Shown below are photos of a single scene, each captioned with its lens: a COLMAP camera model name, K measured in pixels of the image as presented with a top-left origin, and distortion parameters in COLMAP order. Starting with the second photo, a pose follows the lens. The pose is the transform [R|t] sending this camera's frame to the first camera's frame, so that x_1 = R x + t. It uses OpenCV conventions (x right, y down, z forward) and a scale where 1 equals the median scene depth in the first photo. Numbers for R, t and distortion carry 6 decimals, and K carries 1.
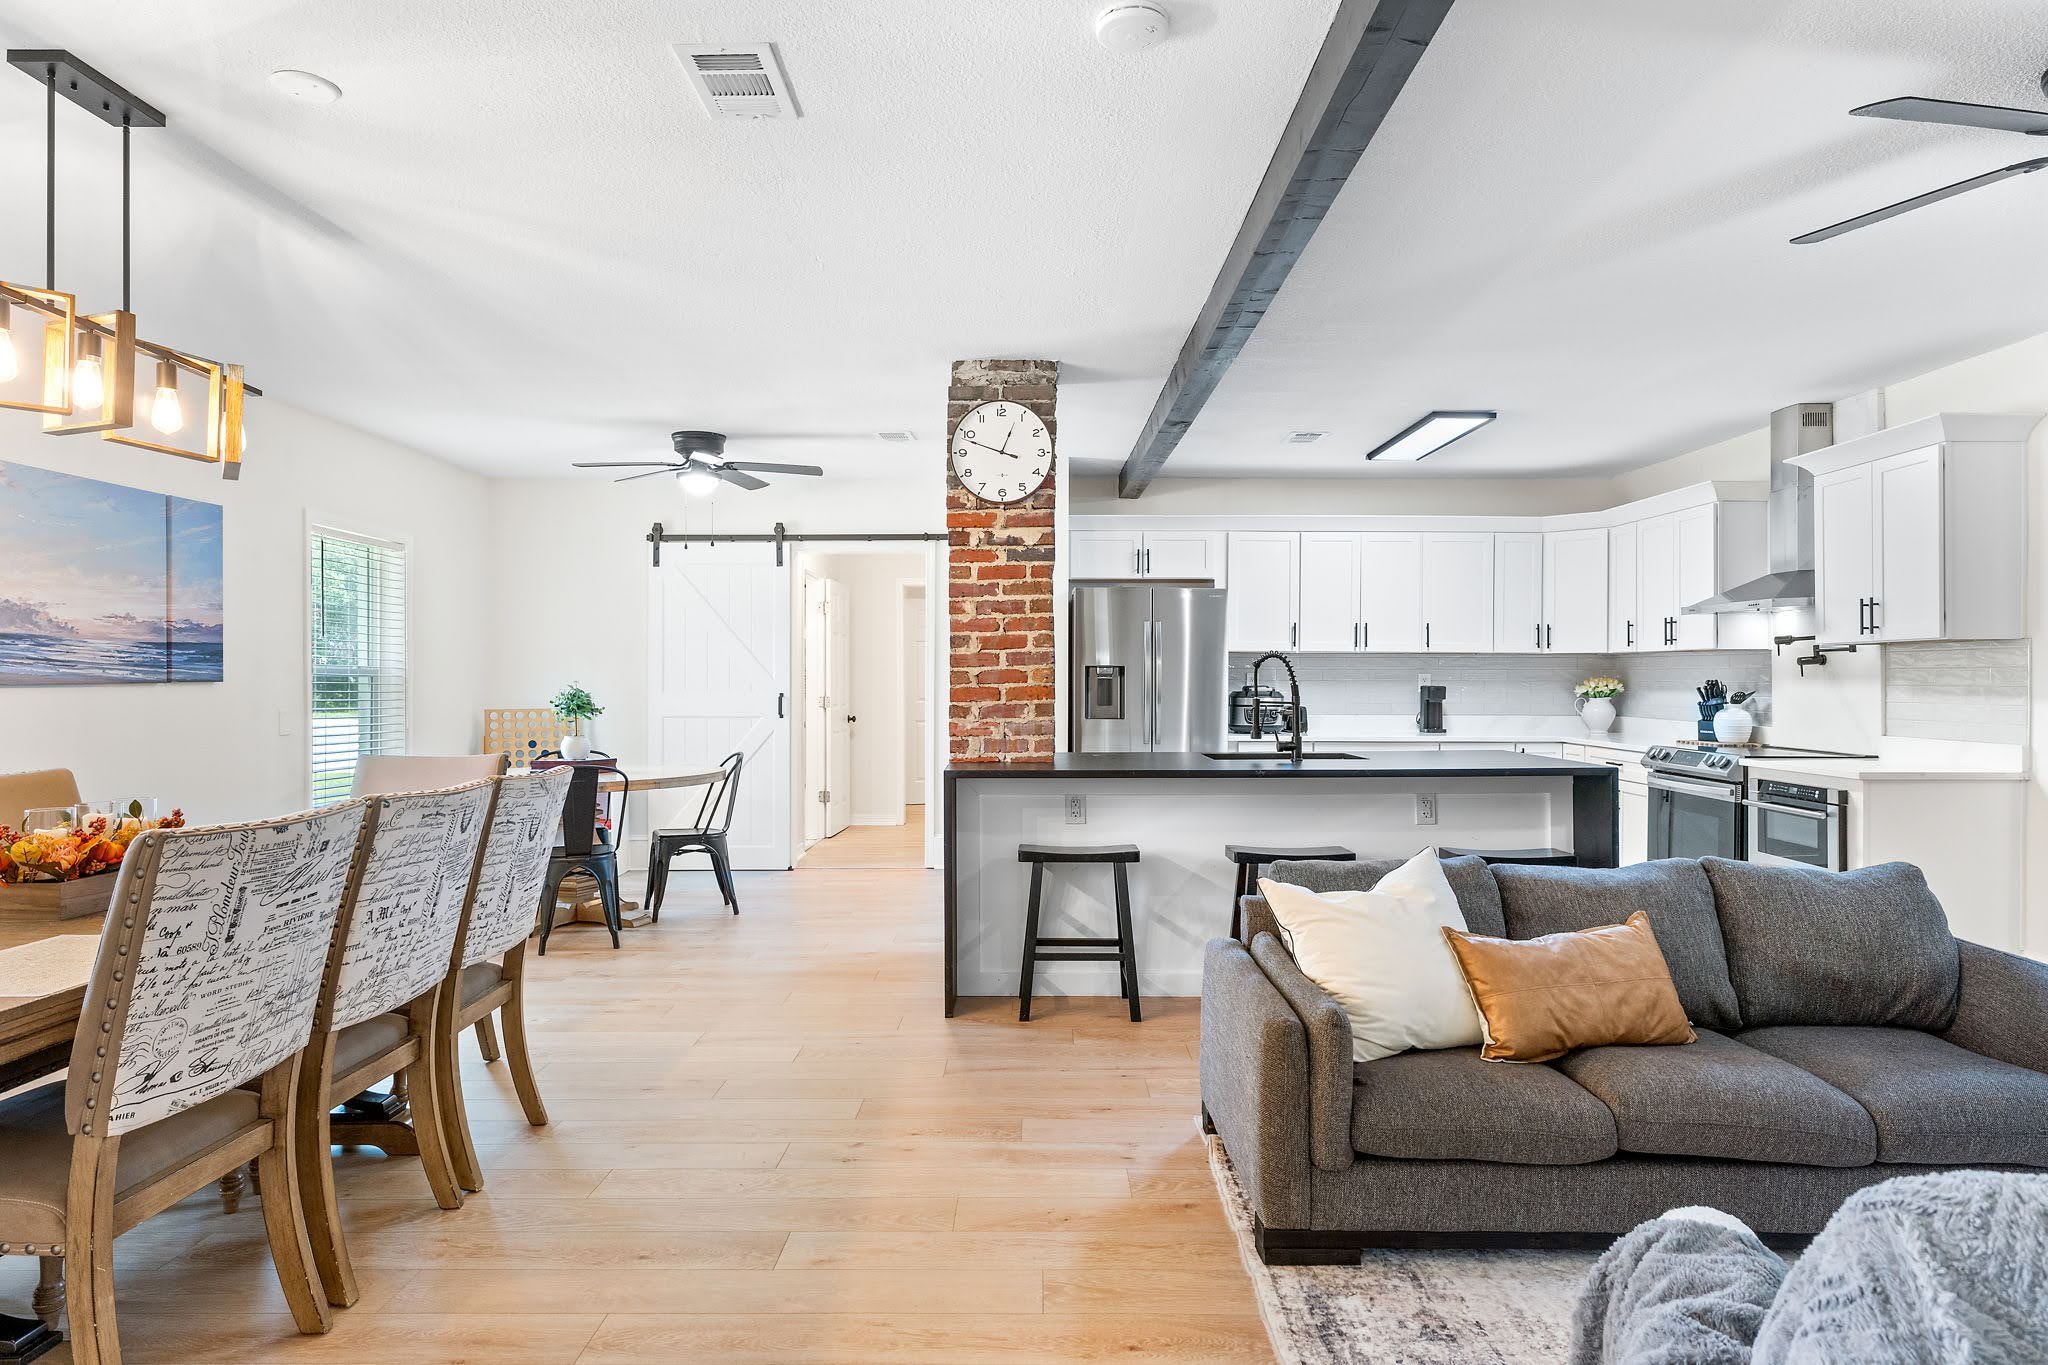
lens RADIAL K [[1138.8, 0, 1022.2], [0, 1138.8, 677.2], [0, 0, 1]] dist [-0.002770, -0.000149]
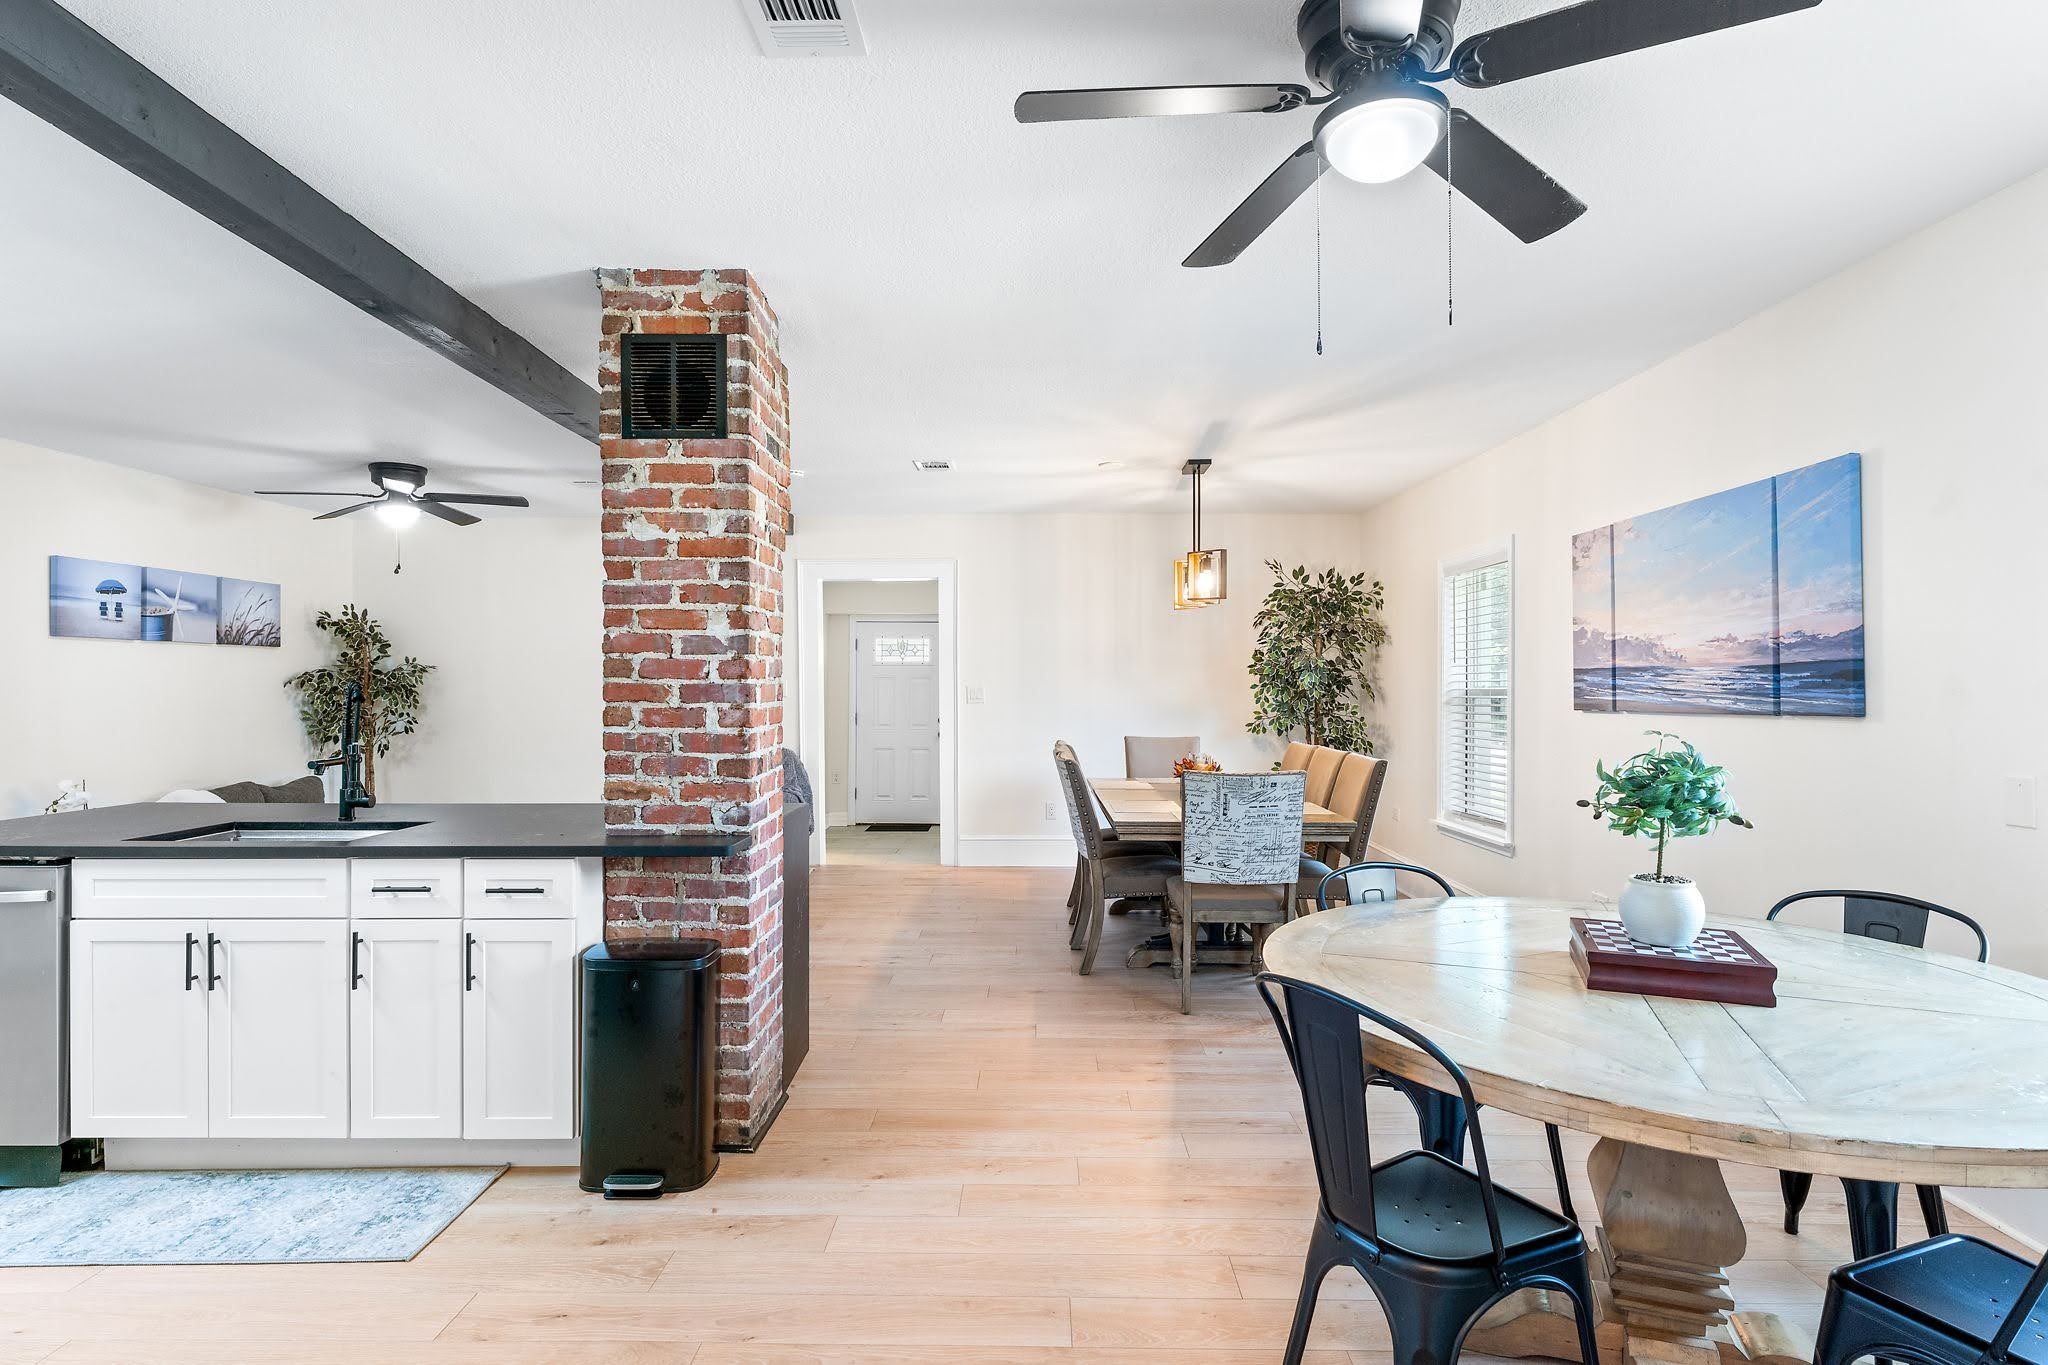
lens RADIAL K [[1138.8, 0, 1025.3], [0, 1138.8, 683.8], [0, 0, 1]] dist [-0.002770, -0.000149]
pose [[-0.999871, 0.004021, 0.015570, -0.255065], [0.003921, 0.999972, -0.006423, -0.014509], [-0.015595, -0.006361, -0.999858, 1.858320]]
